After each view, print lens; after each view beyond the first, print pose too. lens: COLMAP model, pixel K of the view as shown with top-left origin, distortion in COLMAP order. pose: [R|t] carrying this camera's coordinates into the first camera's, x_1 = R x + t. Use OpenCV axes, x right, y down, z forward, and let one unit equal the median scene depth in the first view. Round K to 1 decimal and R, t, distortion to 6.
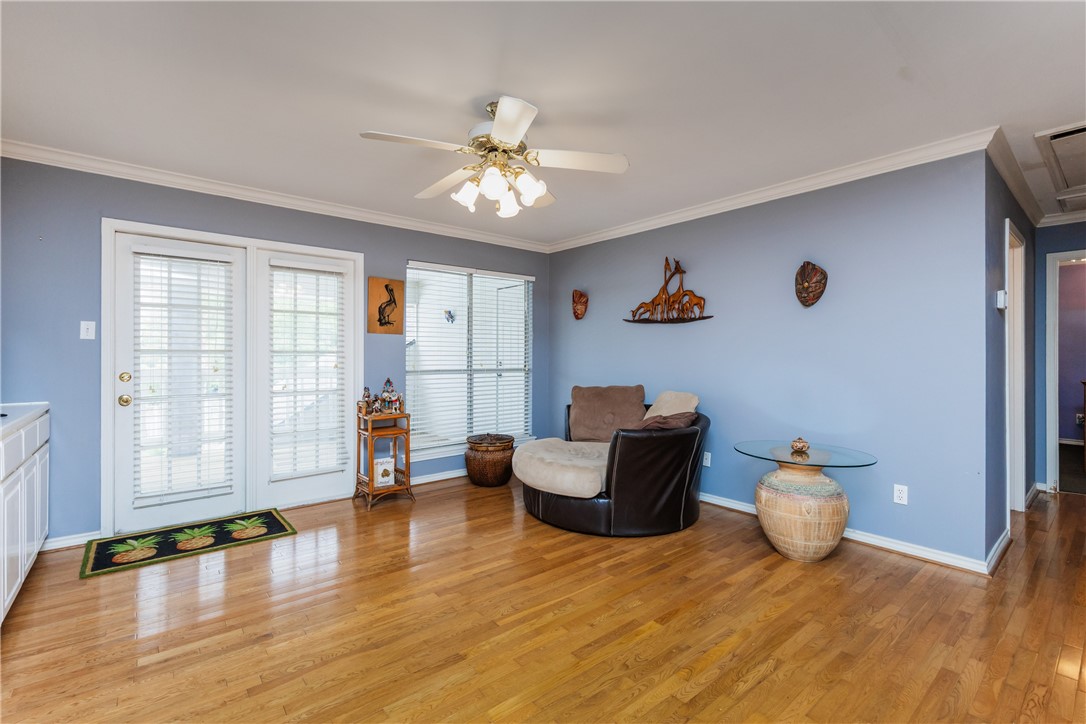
lens RADIAL K [[477.1, 0, 546.9], [0, 477.1, 356.1], [0, 0, 1]] dist [-0.002554, 0.000072]
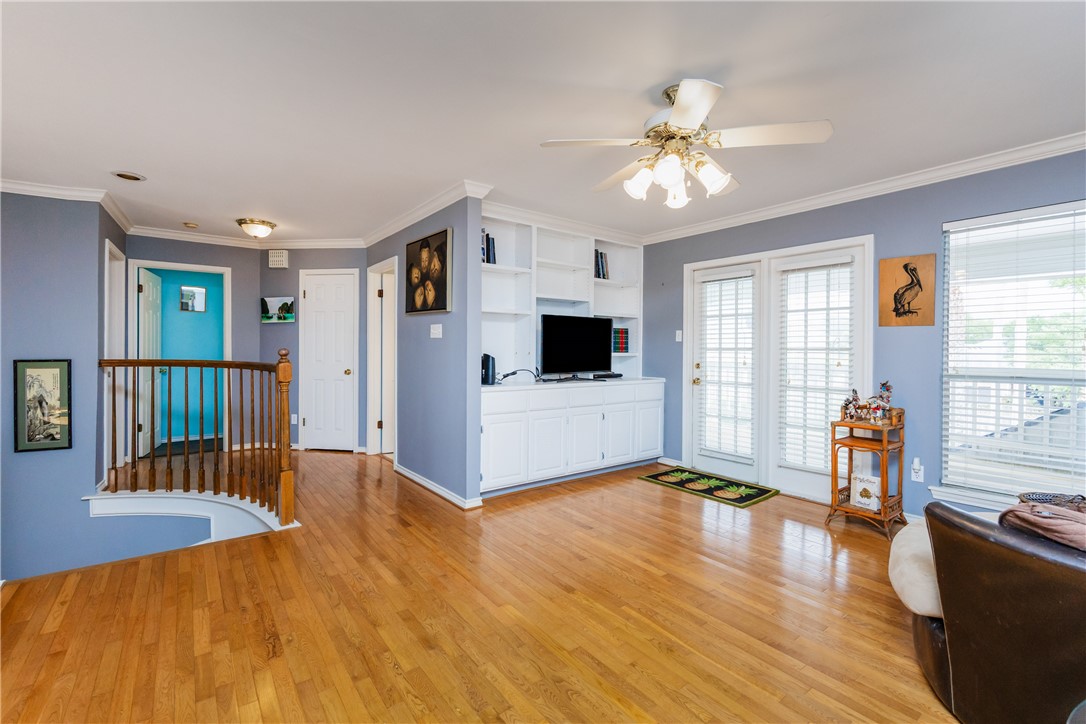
lens RADIAL K [[477.1, 0, 549.4], [0, 477.1, 353.6], [0, 0, 1]] dist [-0.002554, 0.000072]
pose [[-0.032302, 0.006185, -0.999459, 0.512583], [-0.009262, 0.999936, 0.006487, -0.000574], [0.999435, 0.009466, -0.032243, 0.467621]]
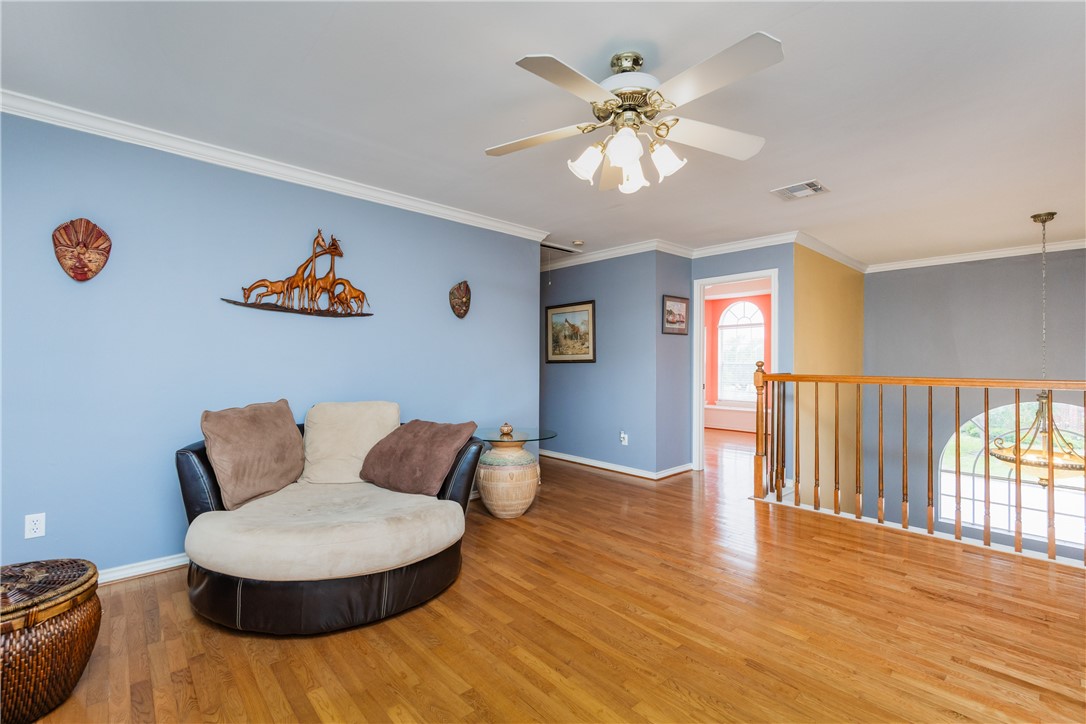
lens RADIAL K [[477.1, 0, 540.6], [0, 477.1, 365.5], [0, 0, 1]] dist [-0.002554, 0.000072]
pose [[-0.039626, -0.007260, 0.999188, -0.551972], [-0.004235, 0.999966, 0.007097, 0.004778], [-0.999206, -0.003950, -0.039655, 0.707281]]
